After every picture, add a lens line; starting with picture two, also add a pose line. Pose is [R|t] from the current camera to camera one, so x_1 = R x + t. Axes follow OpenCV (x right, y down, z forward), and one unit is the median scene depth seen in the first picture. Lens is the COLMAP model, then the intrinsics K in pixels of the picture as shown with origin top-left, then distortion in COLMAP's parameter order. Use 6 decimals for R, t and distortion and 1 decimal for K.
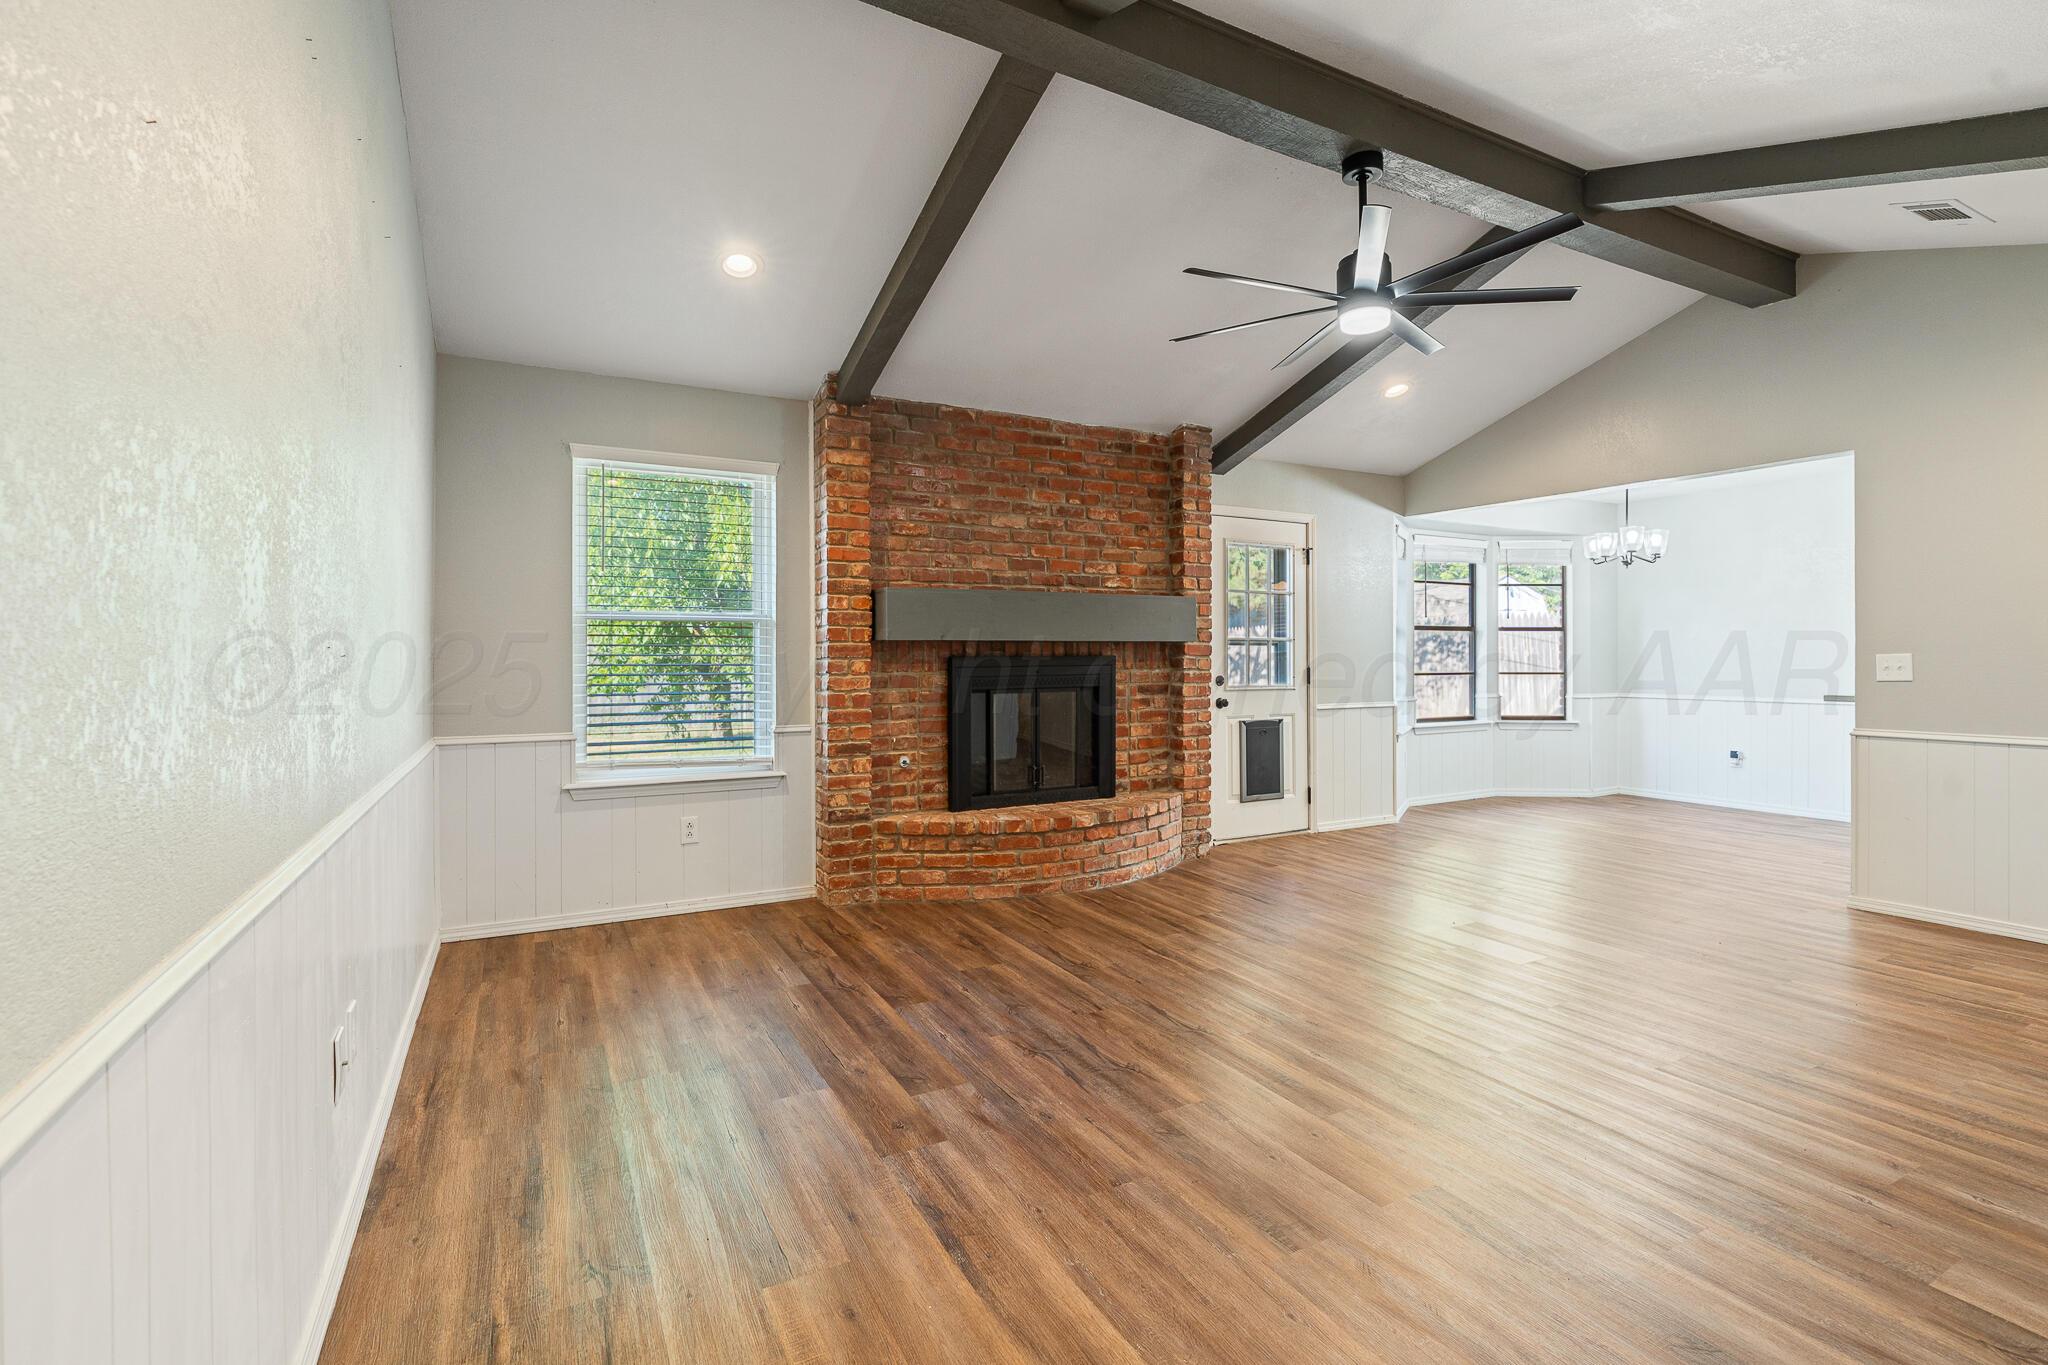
lens RADIAL K [[933.6, 0, 1011.8], [0, 933.6, 666.9], [0, 0, 1]] dist [-0.011487, 0.003143]
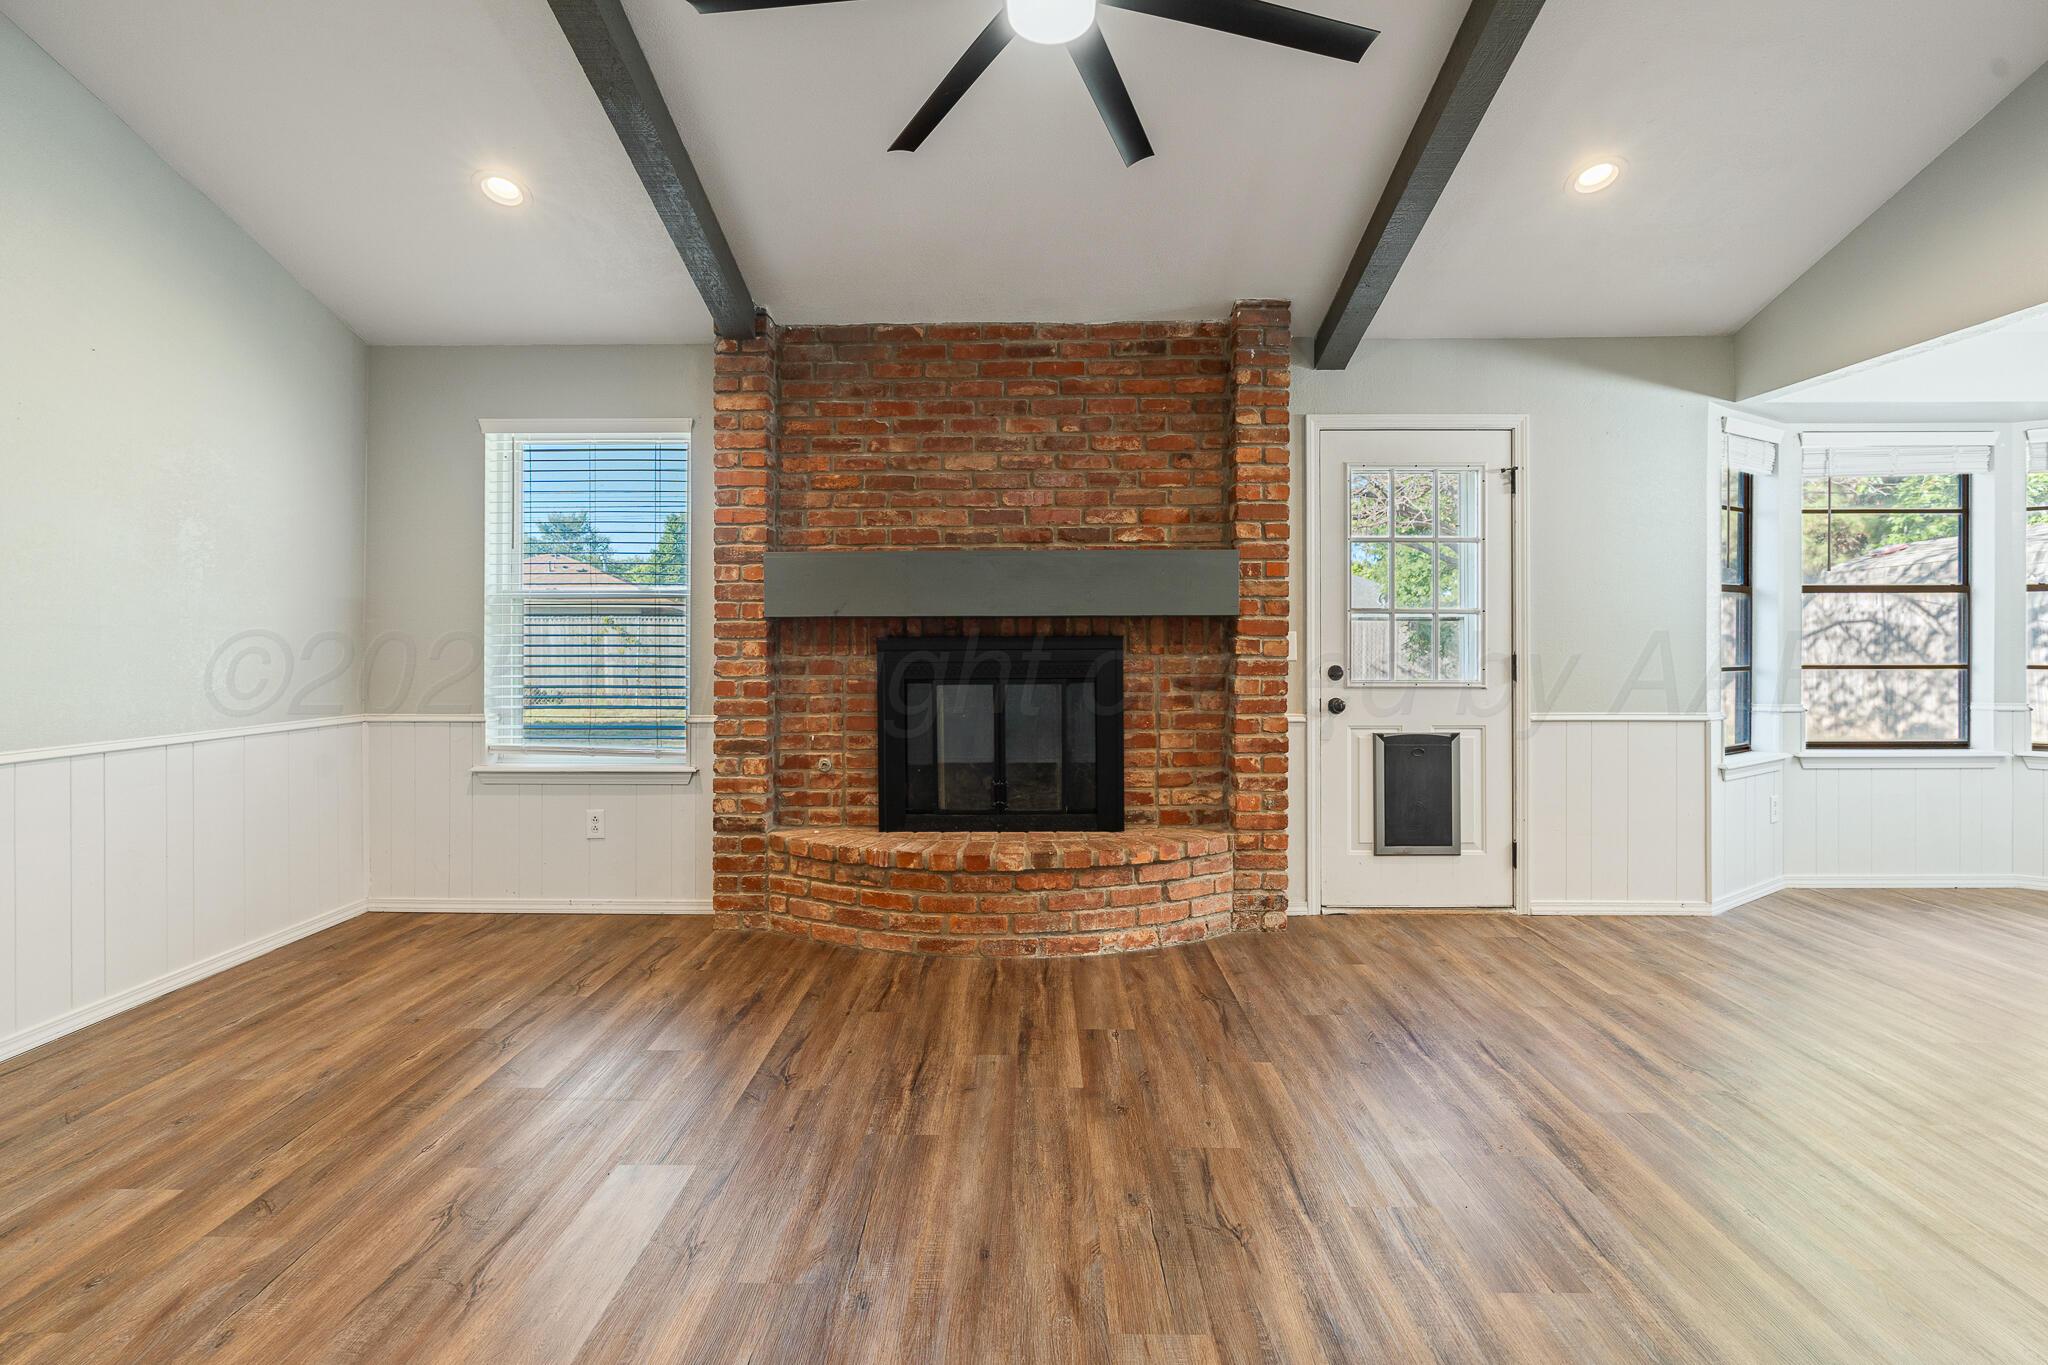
lens RADIAL K [[933.6, 0, 1013.3], [0, 933.6, 646.7], [0, 0, 1]] dist [-0.011487, 0.003143]
pose [[0.873711, 0.005227, -0.486417, 0.405253], [-0.005713, 0.999984, 0.000484, -0.003522], [0.486412, 0.002356, 0.873727, 0.341141]]
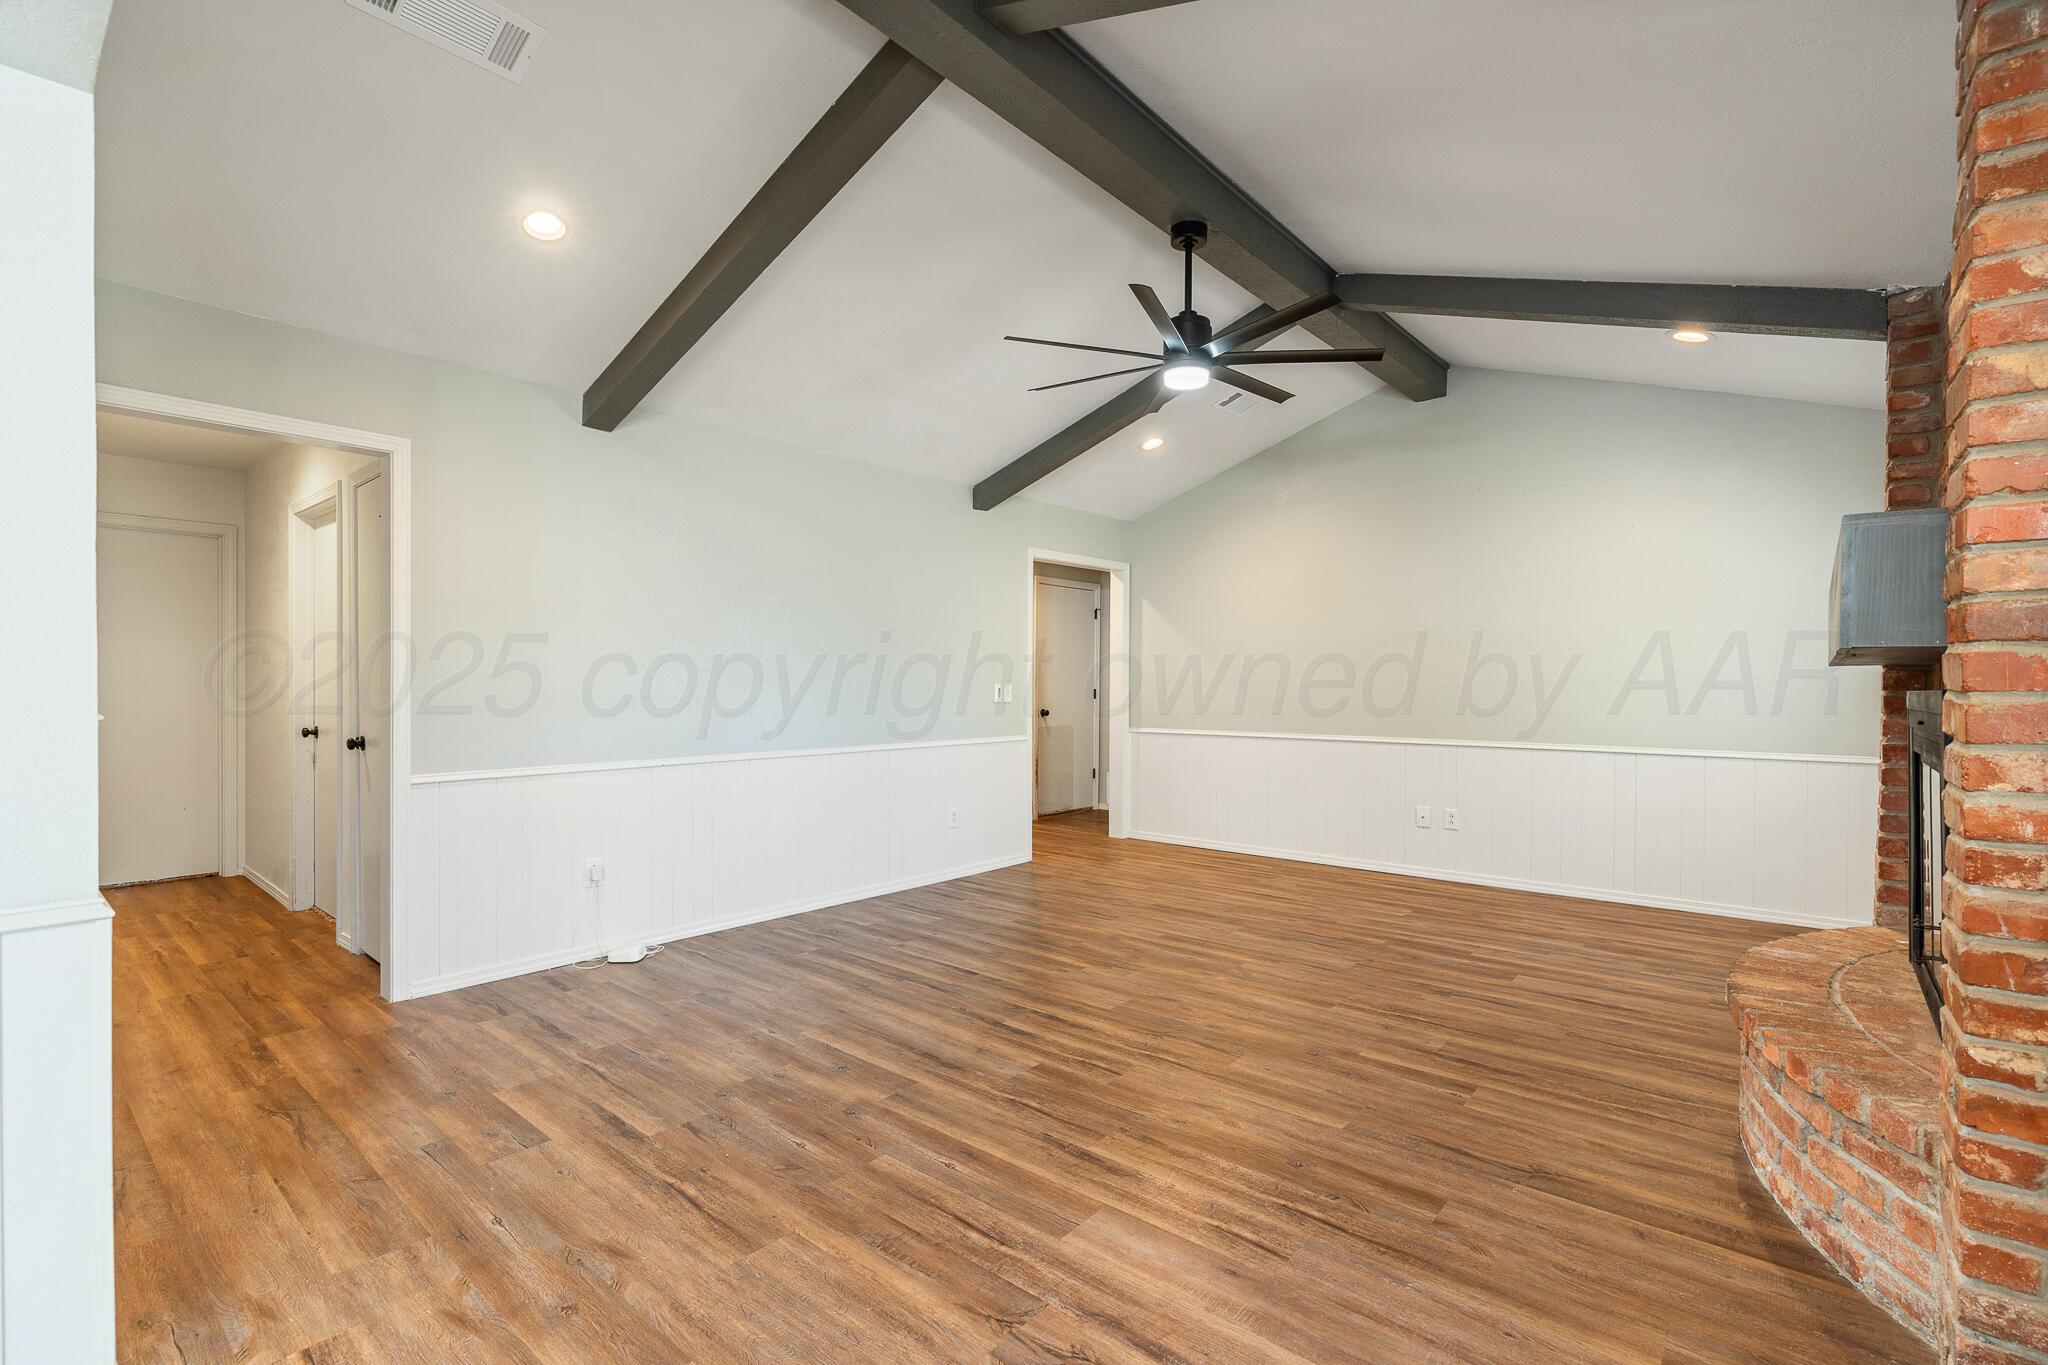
lens RADIAL K [[933.6, 0, 1026.8], [0, 933.6, 686.5], [0, 0, 1]] dist [-0.011487, 0.003143]
pose [[-0.929193, 0.000693, -0.369594, 0.623508], [-0.004625, 0.999898, 0.013502, -0.017007], [0.369566, 0.014255, -0.929095, 1.268749]]
